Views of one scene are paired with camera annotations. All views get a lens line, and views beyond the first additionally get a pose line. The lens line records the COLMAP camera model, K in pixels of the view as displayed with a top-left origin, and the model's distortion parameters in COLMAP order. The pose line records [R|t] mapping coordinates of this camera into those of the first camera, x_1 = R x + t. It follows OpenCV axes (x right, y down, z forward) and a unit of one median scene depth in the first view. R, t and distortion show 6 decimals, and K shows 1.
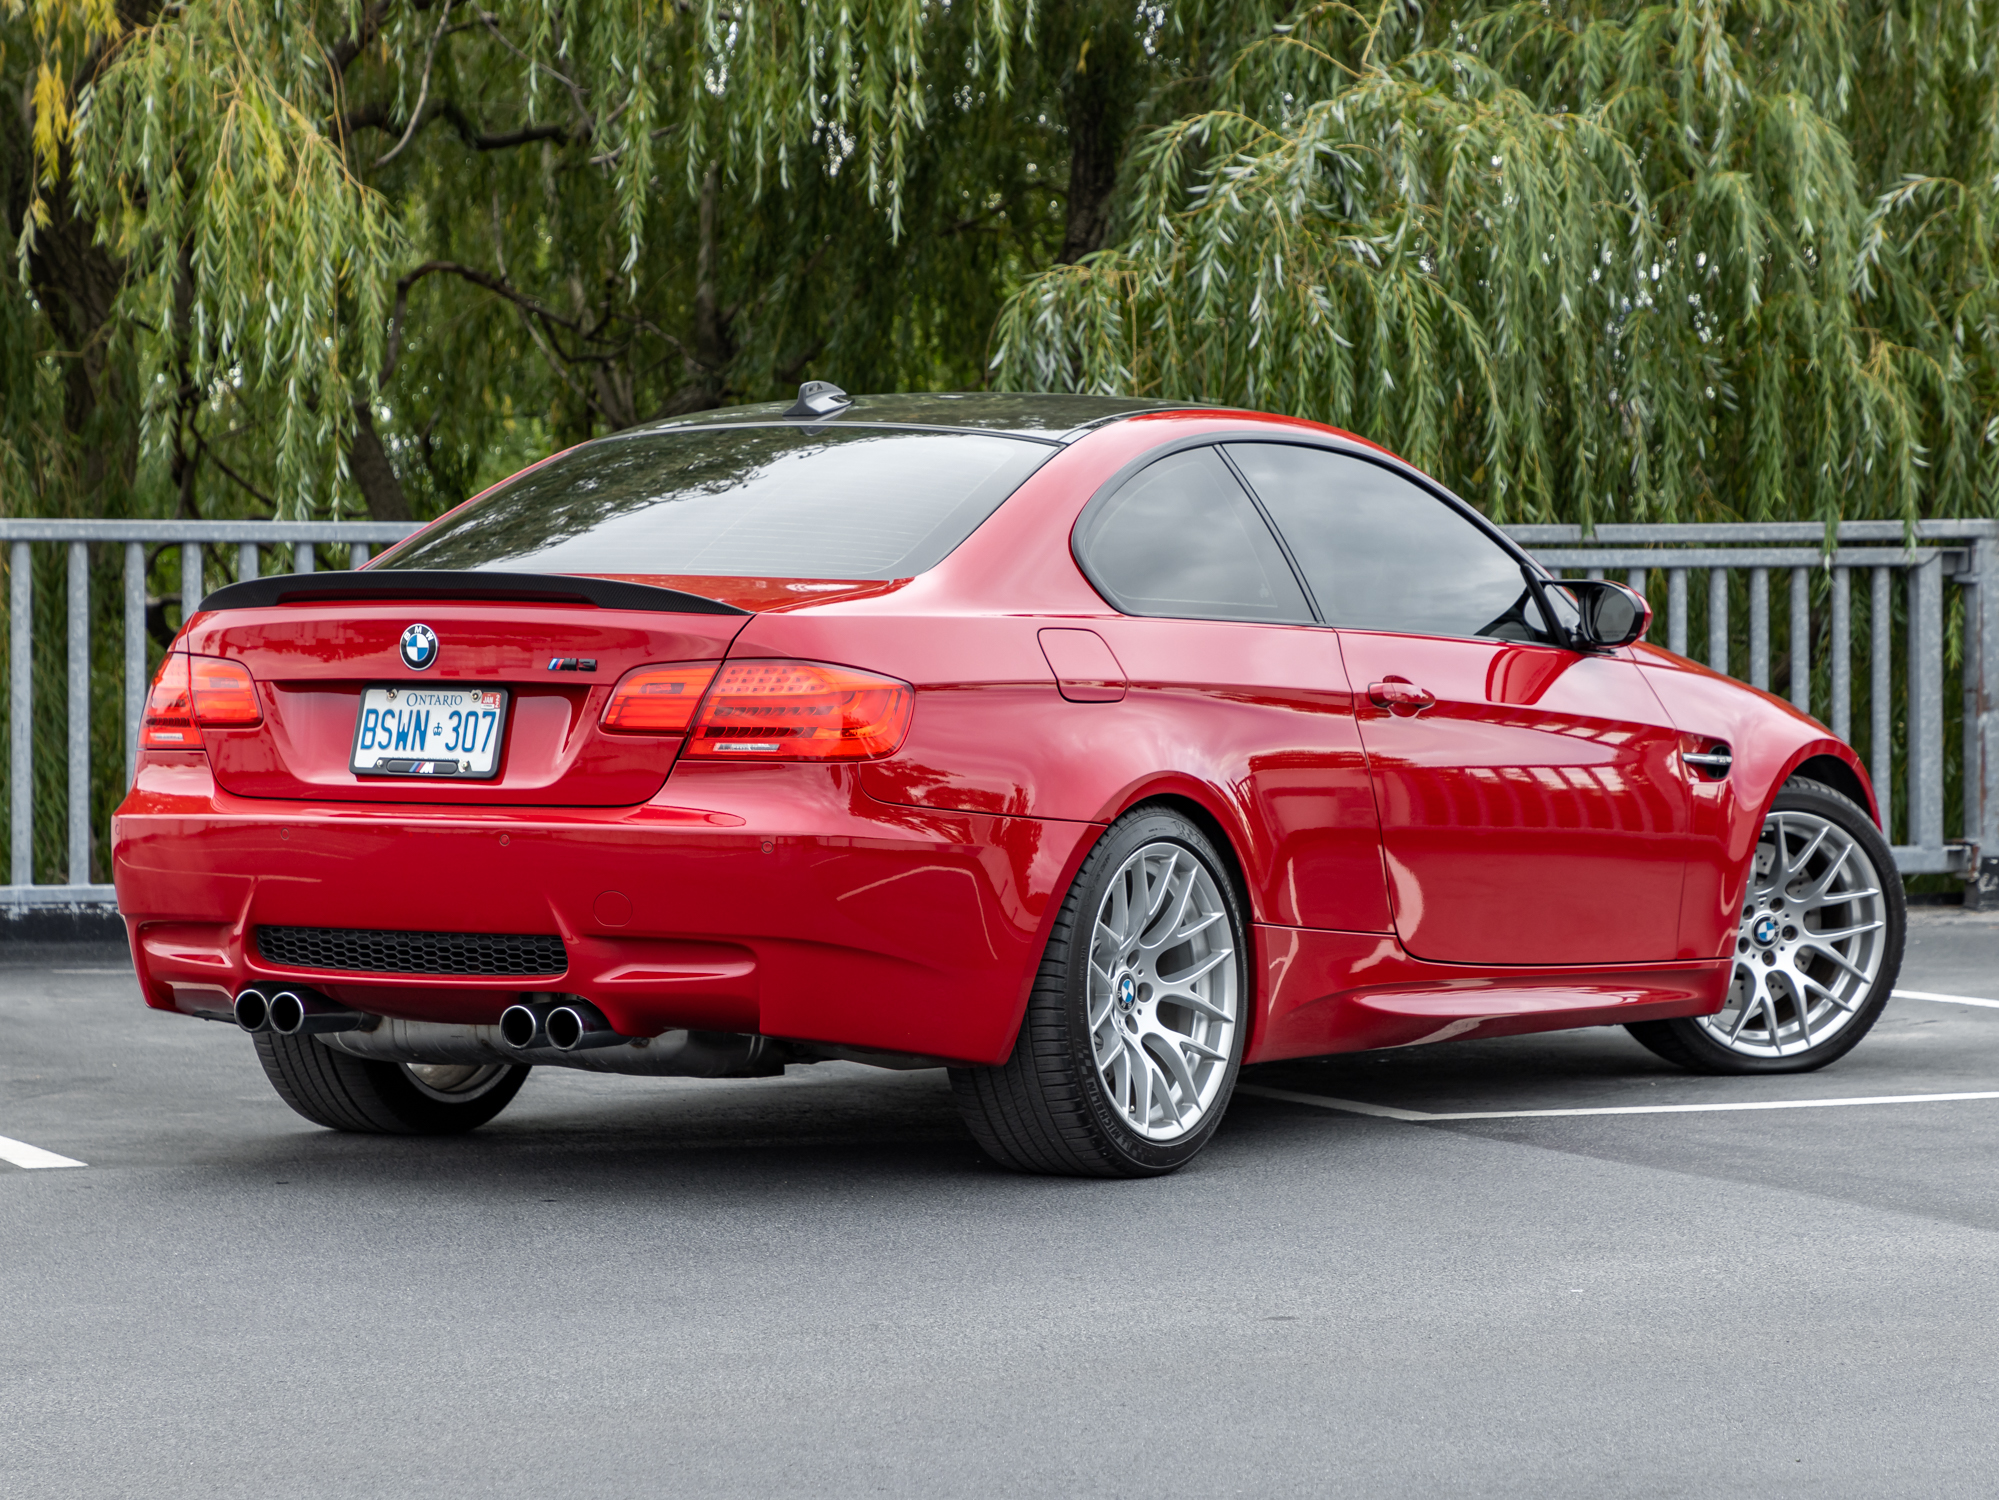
lens RADIAL K [[6949.0, 0, 999.5], [0, 6949.0, 750.0], [0, 0, 1]] dist [-0.334174, 0.353951]
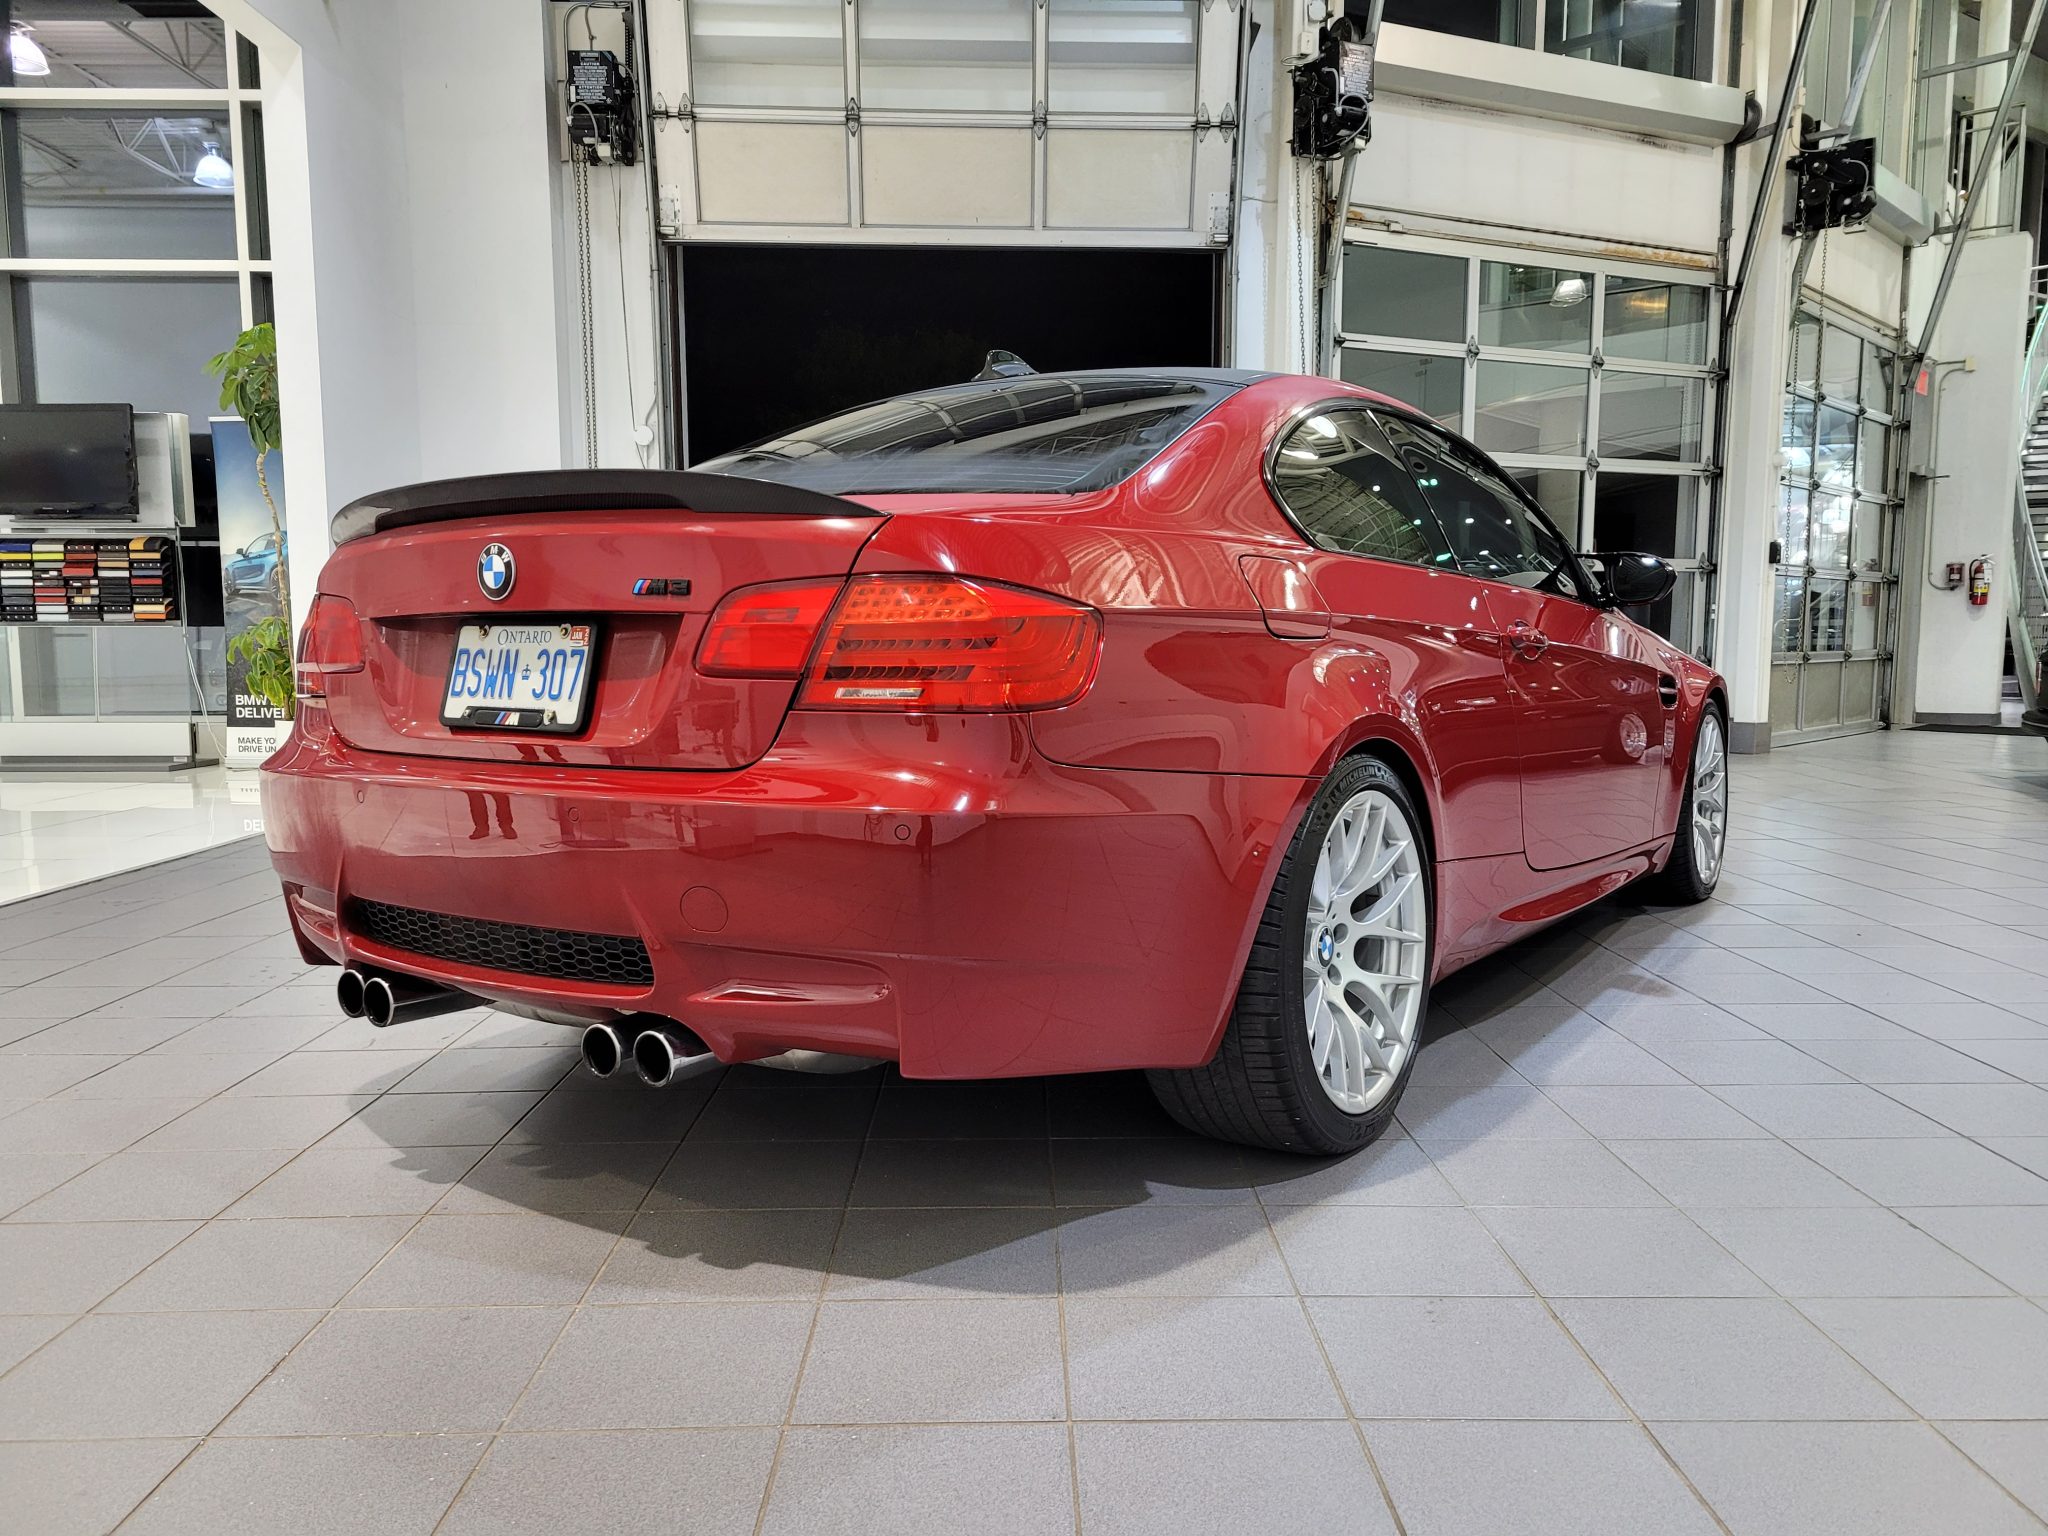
lens RADIAL K [[1615.8, 0, 1024.0], [0, 1615.8, 768.0], [0, 0, 1]] dist [0.055810, -0.011719]
pose [[0.998062, -0.005223, -0.062006, -0.009838], [0.008848, 0.998257, 0.058346, -0.002361], [0.061594, -0.058782, 0.996369, 0.810468]]
